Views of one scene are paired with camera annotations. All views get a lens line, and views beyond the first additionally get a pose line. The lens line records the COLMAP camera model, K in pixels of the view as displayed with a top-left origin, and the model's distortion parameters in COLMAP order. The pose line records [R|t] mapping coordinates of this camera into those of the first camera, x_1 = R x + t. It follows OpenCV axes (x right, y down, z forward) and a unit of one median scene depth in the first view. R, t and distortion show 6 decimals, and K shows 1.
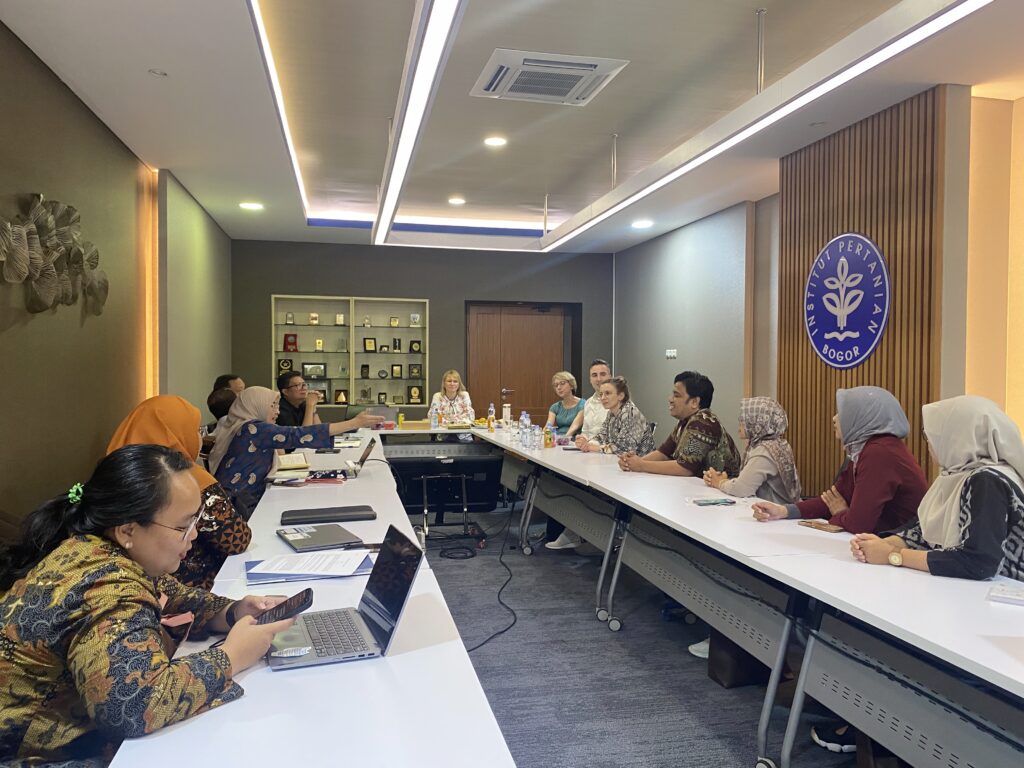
lens RADIAL K [[773.1, 0, 512.6], [0, 773.1, 383.5], [0, 0, 1]] dist [-0.000136, 0.000070]
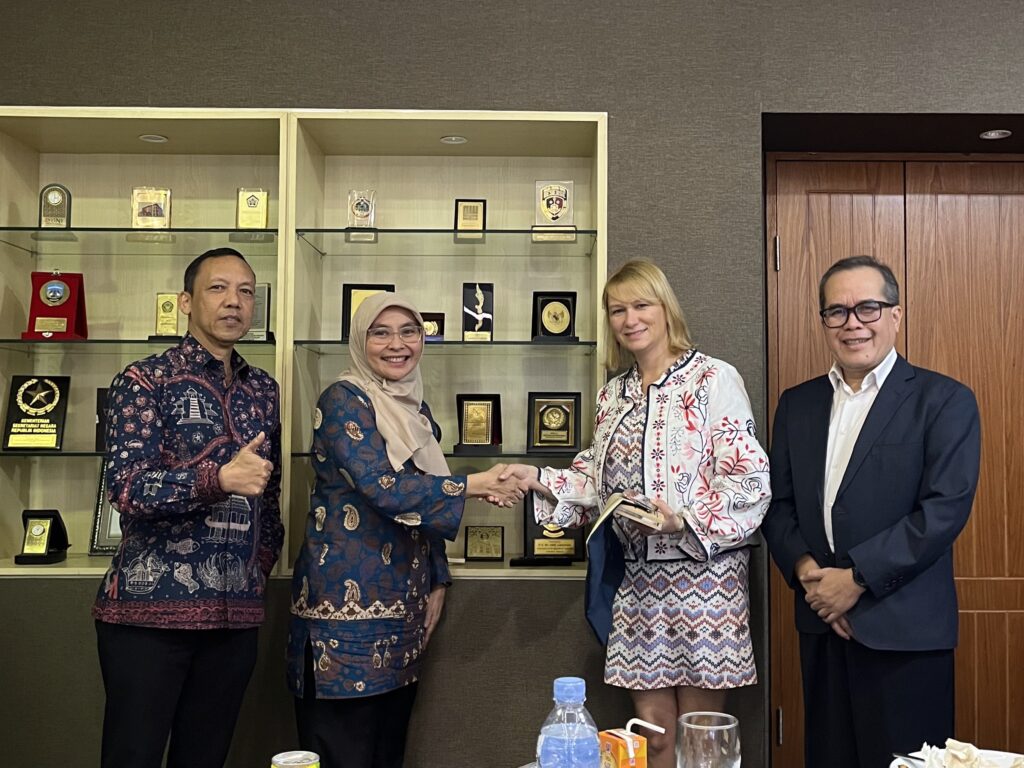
lens RADIAL K [[776.9, 0, 511.6], [0, 776.9, 384.7], [0, 0, 1]] dist [-0.000854, -0.000057]
pose [[0.982313, -0.031277, -0.184613, -0.095397], [-0.001330, 0.984760, -0.173913, 0.014706], [0.187239, 0.171083, 0.967301, 0.772622]]
